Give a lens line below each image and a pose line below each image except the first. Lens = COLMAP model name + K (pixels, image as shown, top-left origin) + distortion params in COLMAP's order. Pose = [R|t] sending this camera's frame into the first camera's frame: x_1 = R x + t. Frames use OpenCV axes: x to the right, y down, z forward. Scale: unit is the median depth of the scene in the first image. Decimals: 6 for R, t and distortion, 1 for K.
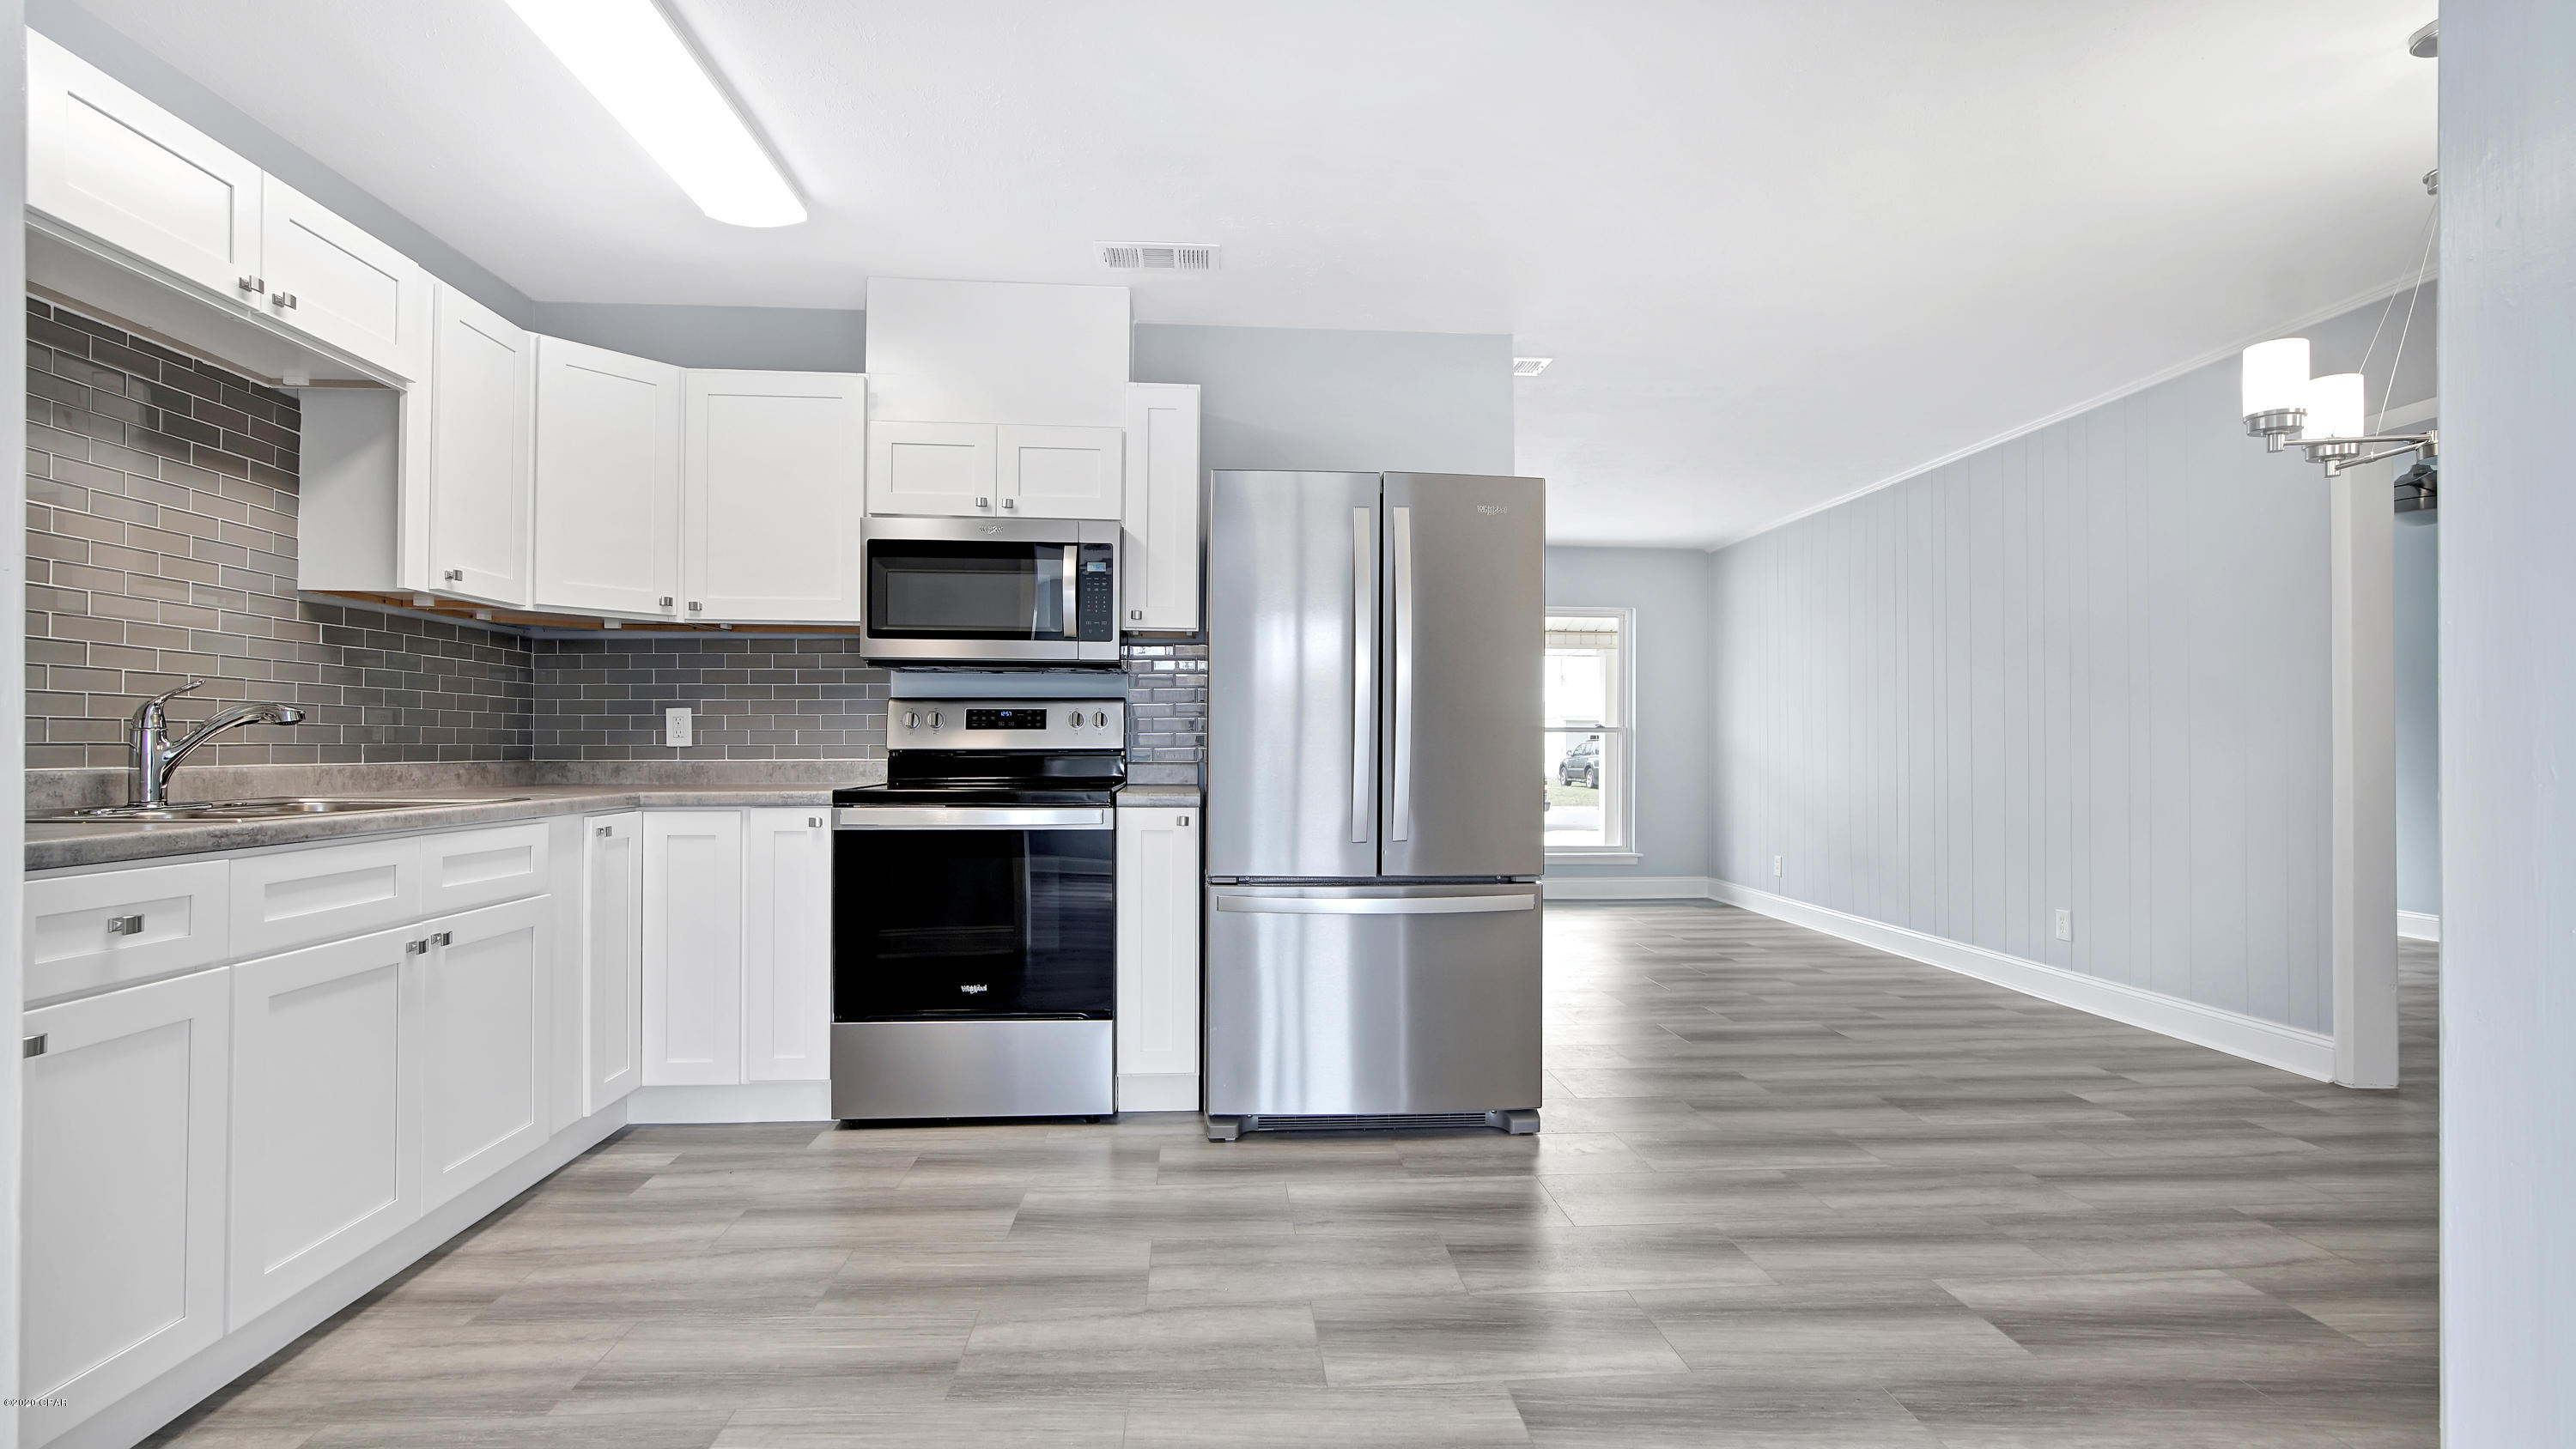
lens RADIAL K [[1158.4, 0, 1266.5], [0, 1158.4, 737.0], [0, 0, 1]] dist [-0.018286, -0.000535]
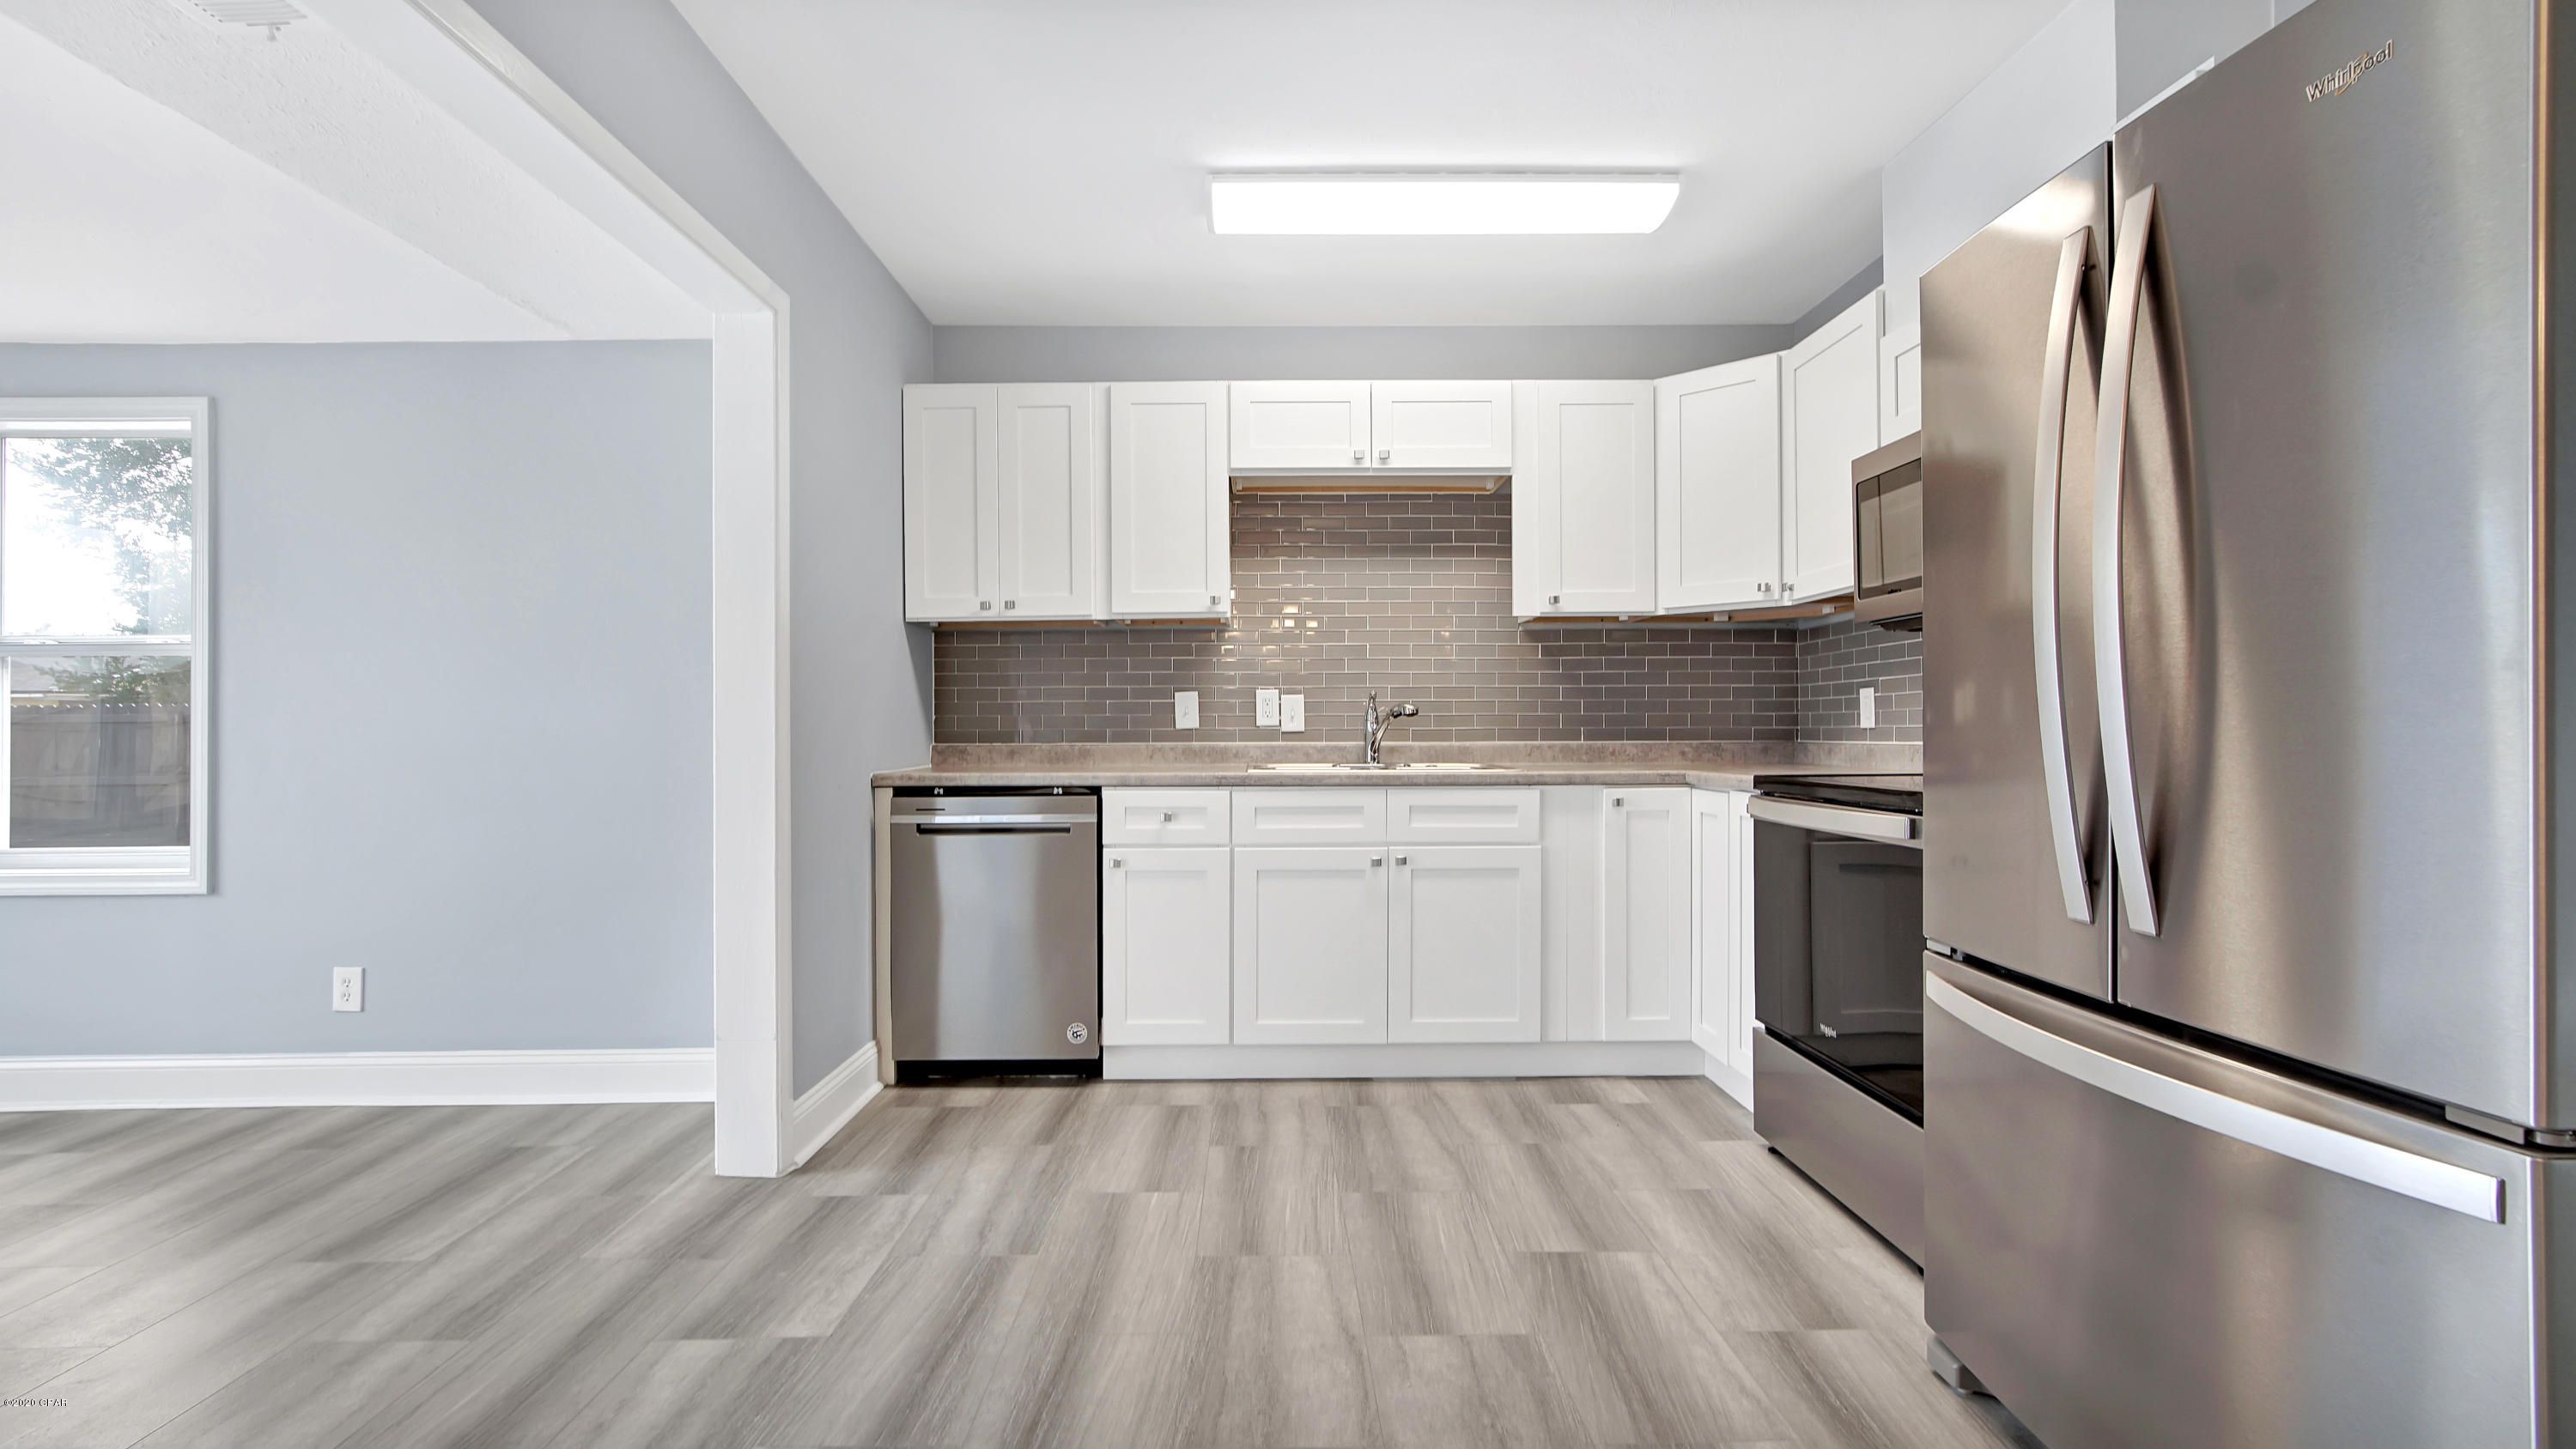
lens RADIAL K [[1136.4, 0, 1288.0], [0, 1136.4, 724.5], [0, 0, 1]] dist [-0.022415, 0.000582]
pose [[-0.041772, -0.005608, -0.999111, 0.601880], [0.012743, 0.999900, -0.006145, 0.006408], [0.999046, -0.012988, -0.041696, 0.738085]]
